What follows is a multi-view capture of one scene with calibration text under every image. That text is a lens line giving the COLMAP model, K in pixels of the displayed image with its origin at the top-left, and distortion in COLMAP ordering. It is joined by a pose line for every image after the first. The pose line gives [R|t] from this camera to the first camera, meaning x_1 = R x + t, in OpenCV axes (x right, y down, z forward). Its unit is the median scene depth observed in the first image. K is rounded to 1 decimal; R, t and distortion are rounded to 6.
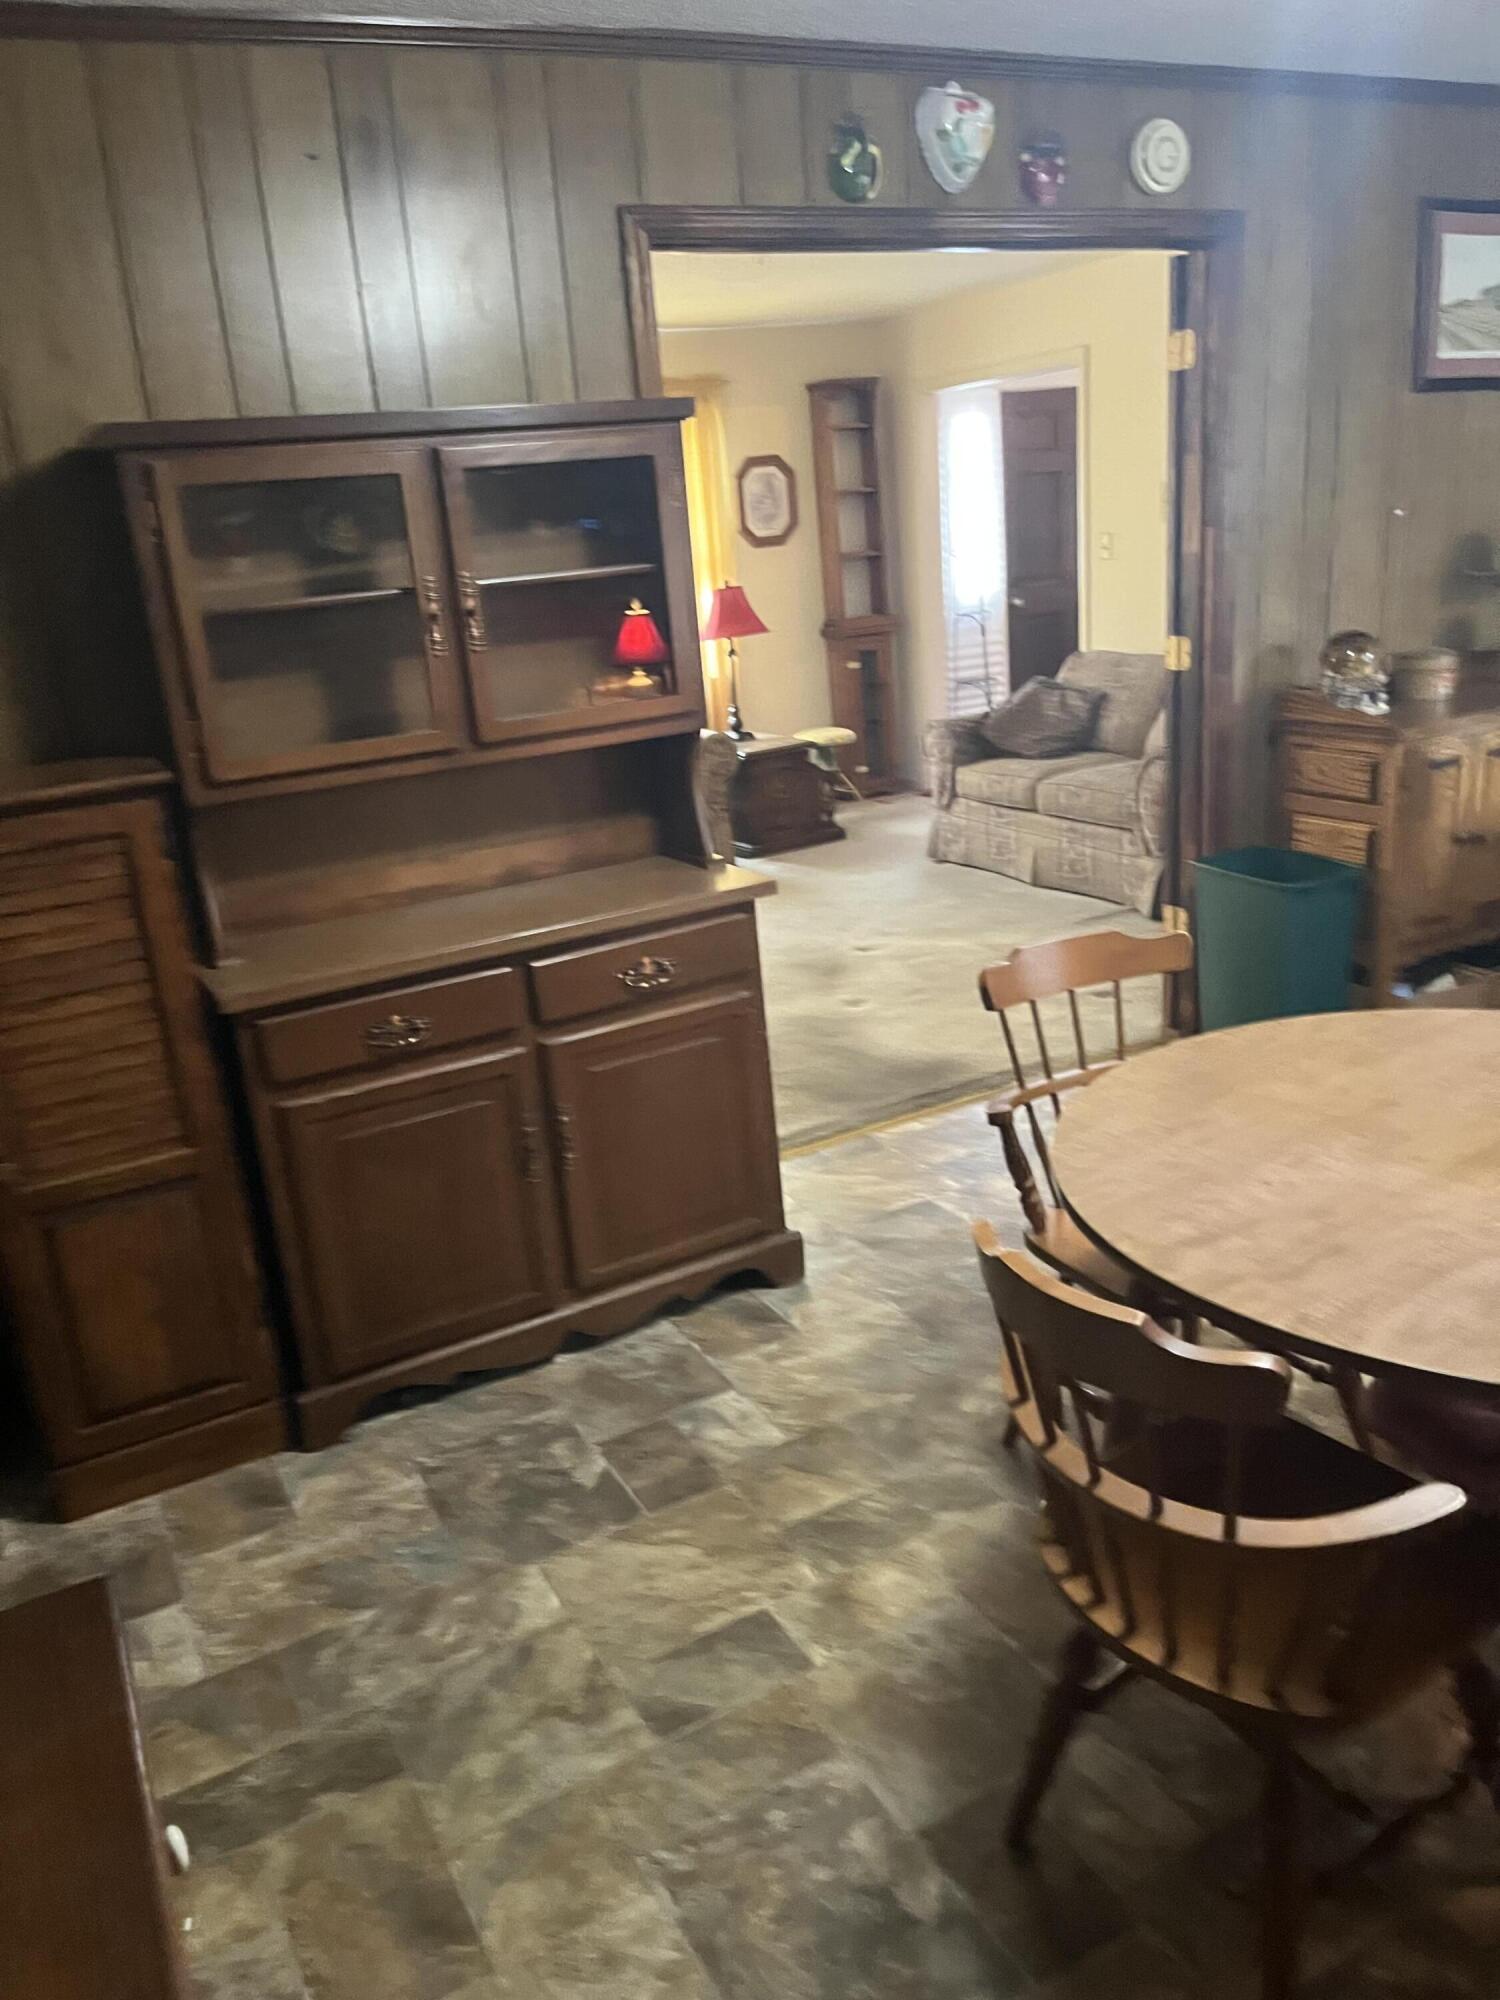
lens RADIAL K [[1479.9, 0, 749.3], [0, 1479.9, 989.5], [0, 0, 1]] dist [-0.000918, -0.006342]
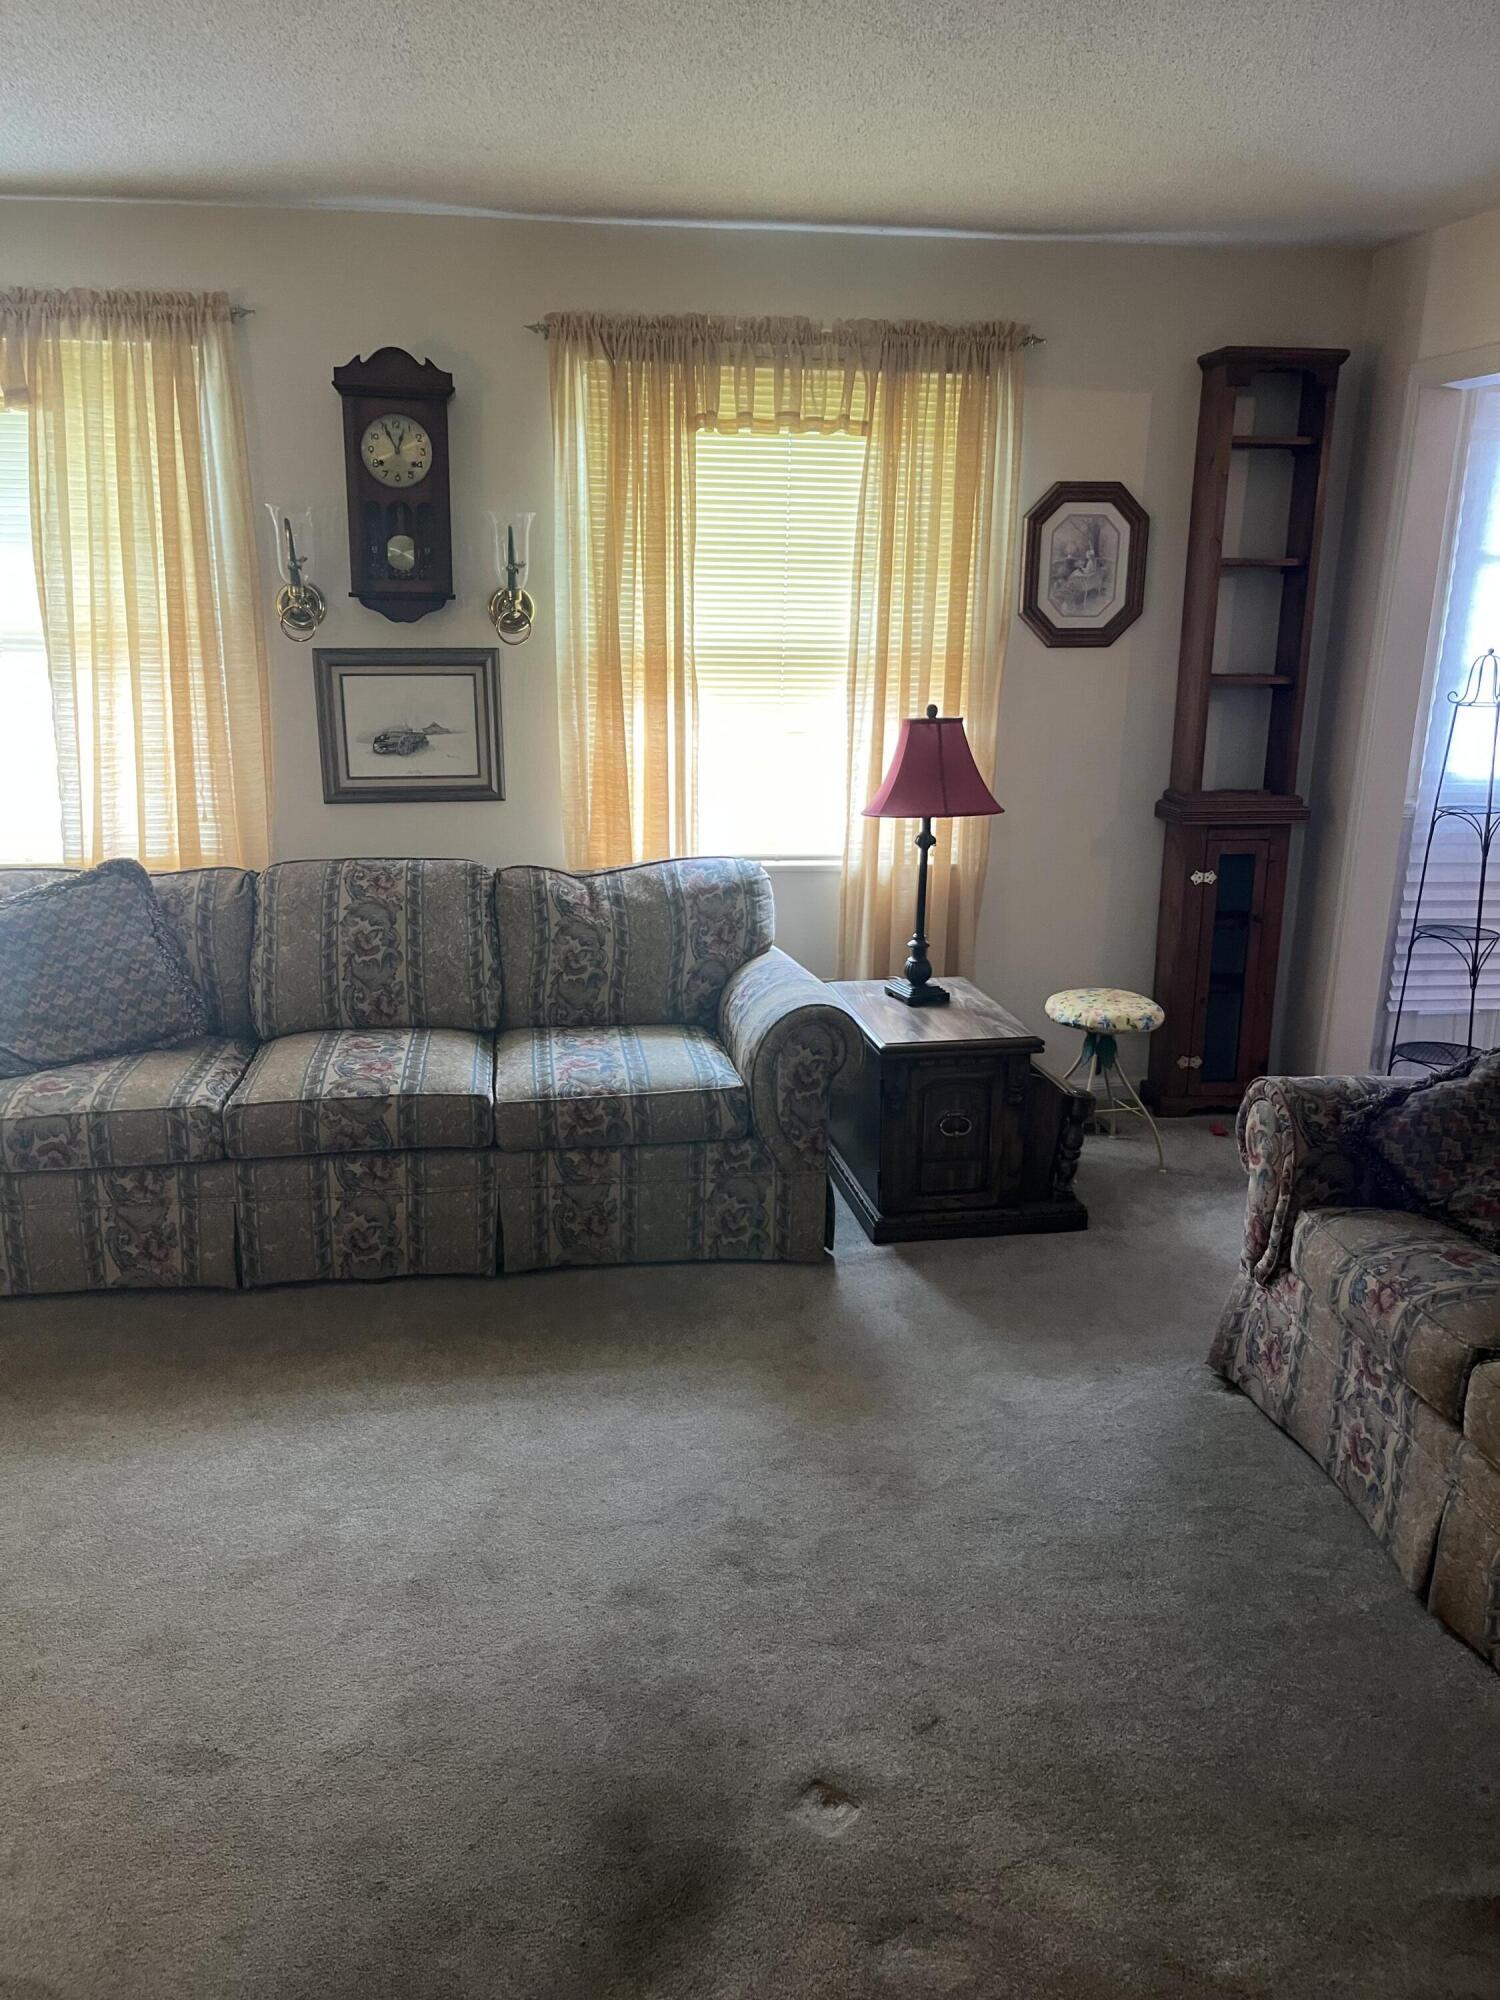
lens RADIAL K [[1479.9, 0, 749.3], [0, 1479.9, 989.5], [0, 0, 1]] dist [-0.000918, -0.006342]
pose [[0.929990, 0.189558, -0.314940, 0.098014], [-0.197417, 0.980294, 0.007071, -0.157424], [0.310074, 0.055599, 0.949085, 0.456567]]
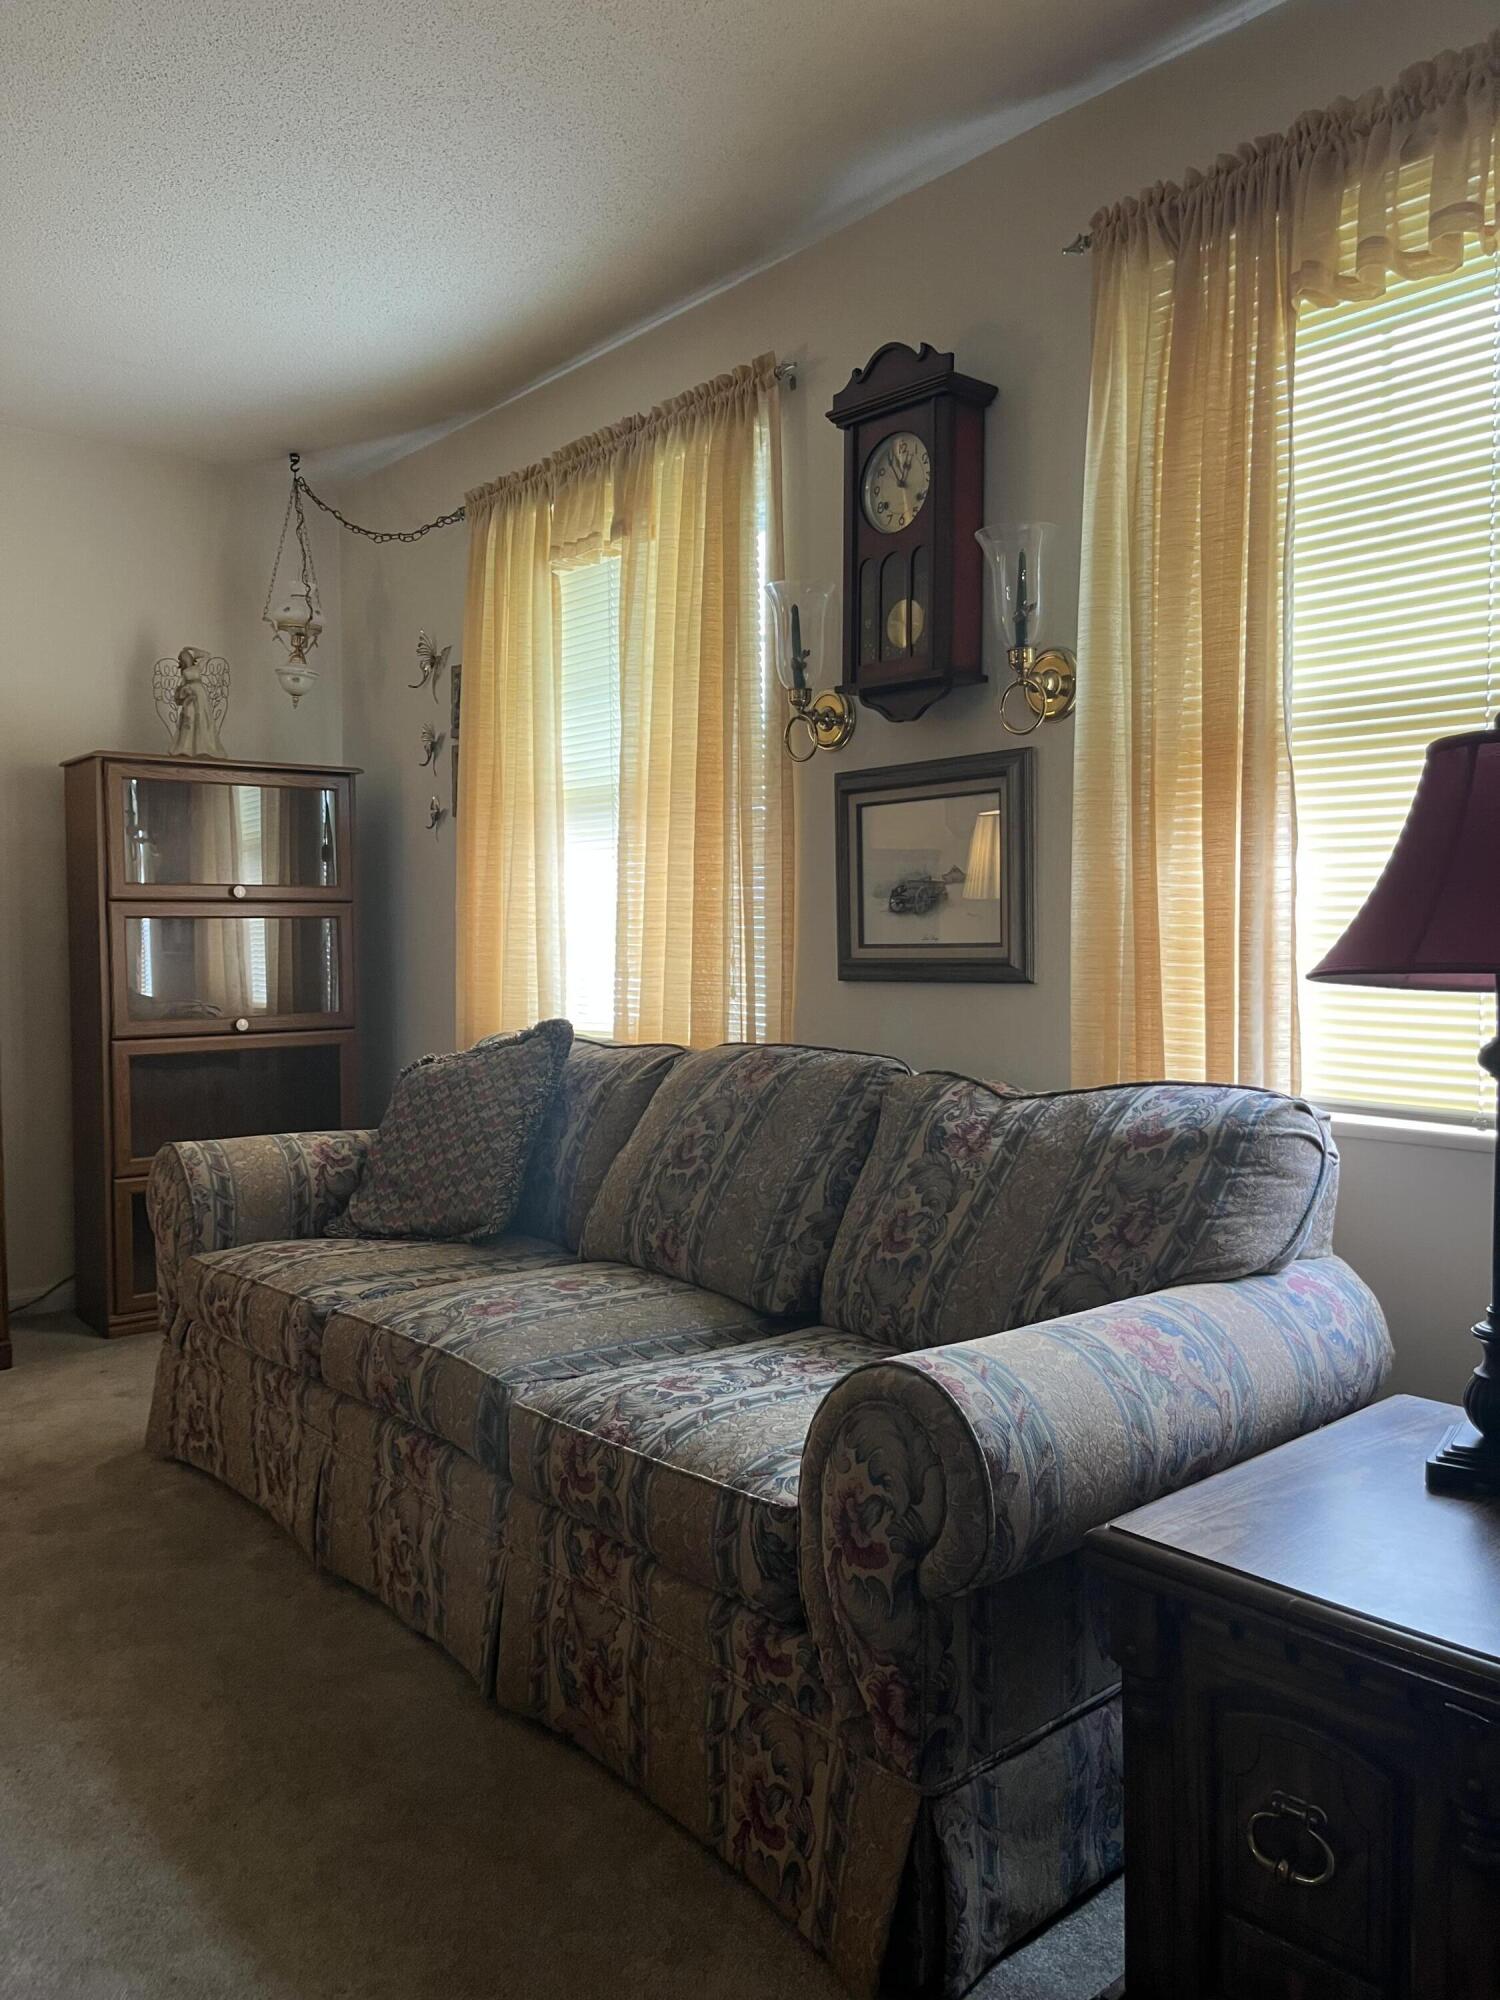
lens RADIAL K [[1479.9, 0, 749.3], [0, 1479.9, 989.5], [0, 0, 1]] dist [-0.000918, -0.006342]
pose [[0.208235, 0.130191, -0.969375, 0.153469], [-0.303862, 0.950670, 0.062405, -0.207831], [0.929681, 0.281561, 0.237523, 0.825642]]
